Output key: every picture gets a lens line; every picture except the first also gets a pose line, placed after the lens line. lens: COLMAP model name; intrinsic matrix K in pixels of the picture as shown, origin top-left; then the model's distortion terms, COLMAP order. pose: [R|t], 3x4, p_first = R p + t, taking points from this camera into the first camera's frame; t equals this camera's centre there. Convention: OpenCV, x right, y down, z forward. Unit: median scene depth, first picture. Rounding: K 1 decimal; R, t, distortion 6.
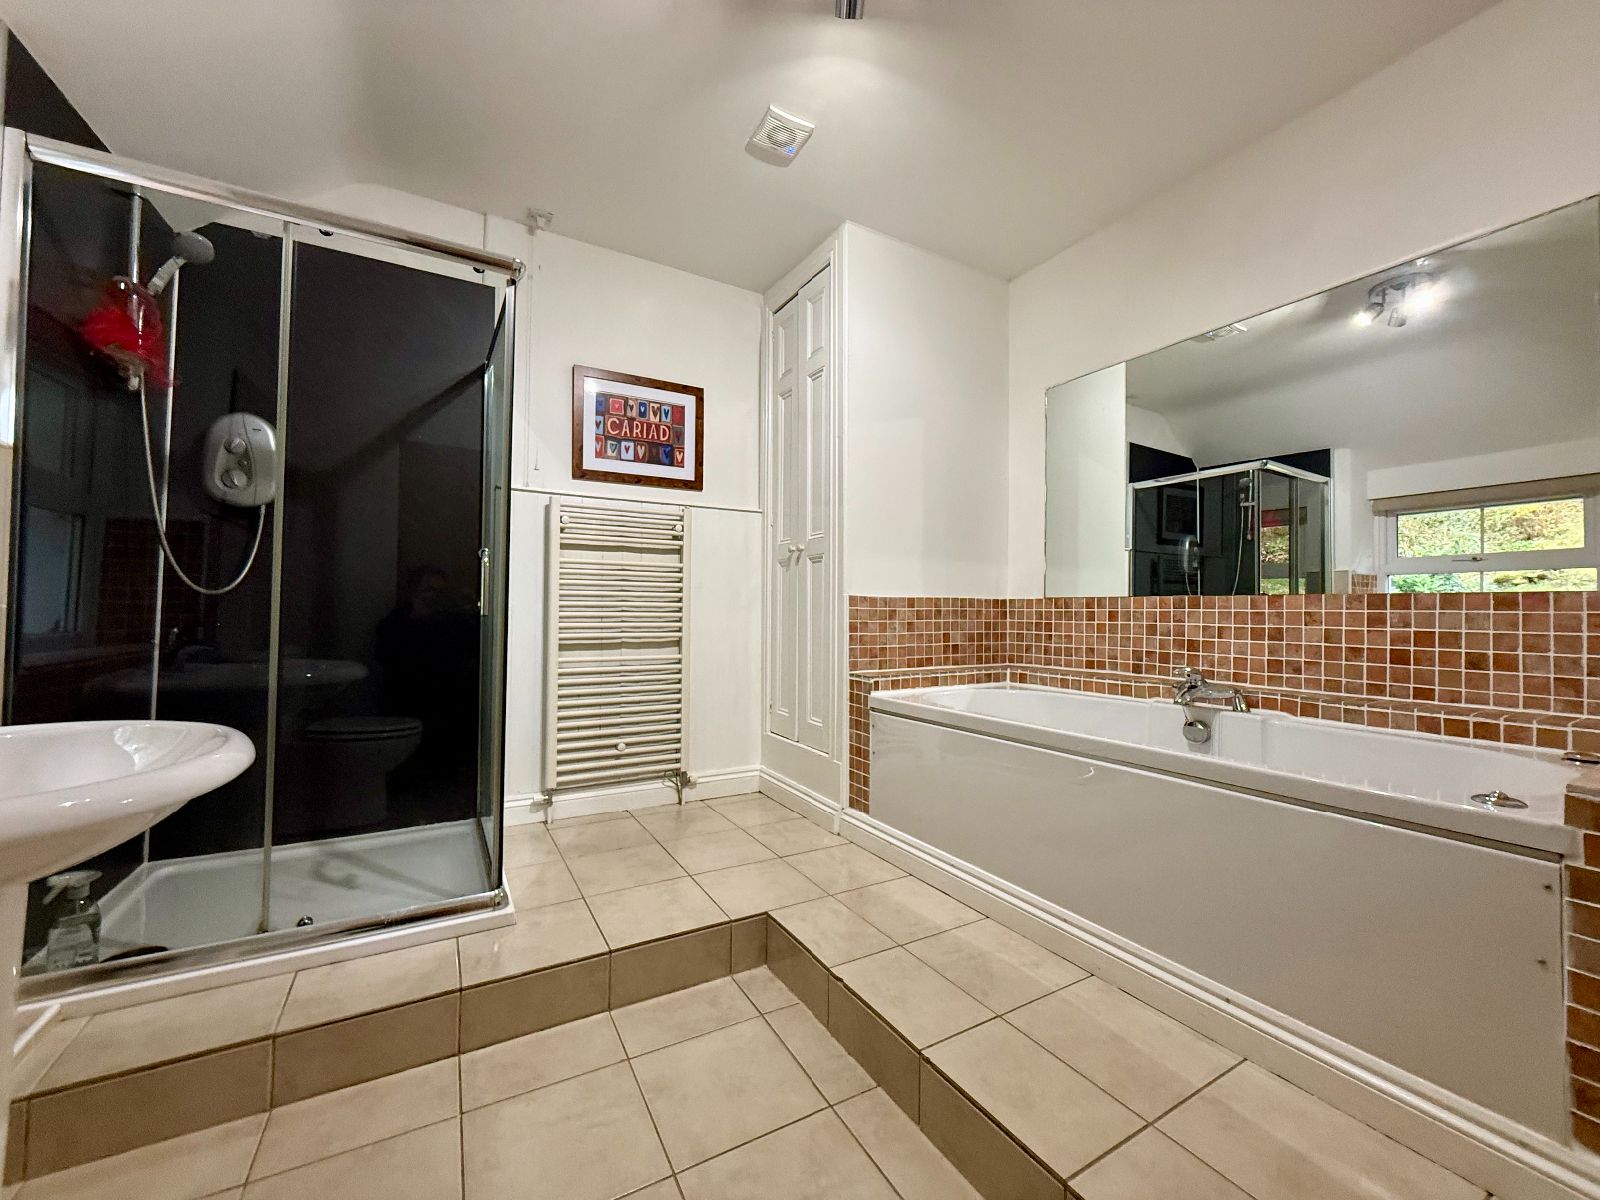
lens RADIAL K [[633.4, 0, 808.9], [0, 633.4, 598.0], [0, 0, 1]] dist [0.000703, -0.000296]
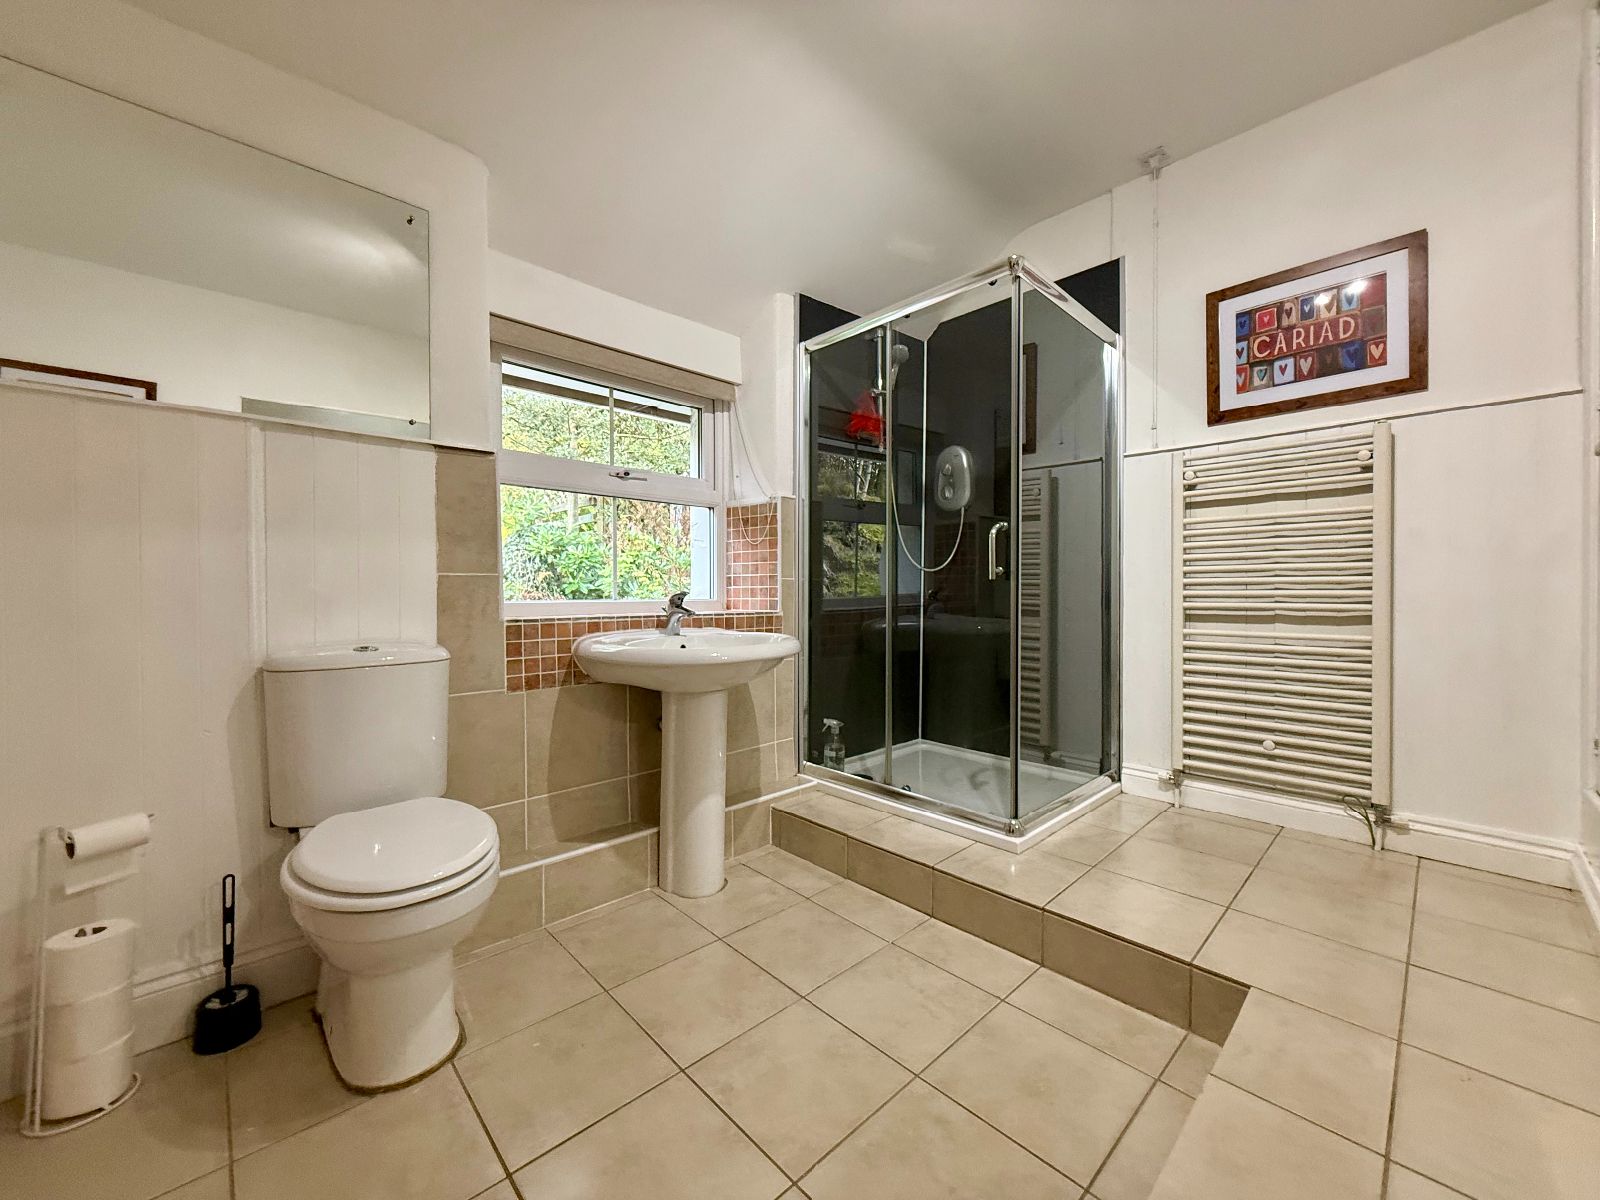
lens RADIAL K [[633.4, 0, 799.9], [0, 633.4, 597.2], [0, 0, 1]] dist [0.000703, -0.000296]
pose [[0.250048, 0.001331, -0.968232, 0.331910], [0.026022, 0.999629, 0.008095, 0.025541], [0.967884, -0.027220, 0.249921, 0.226676]]
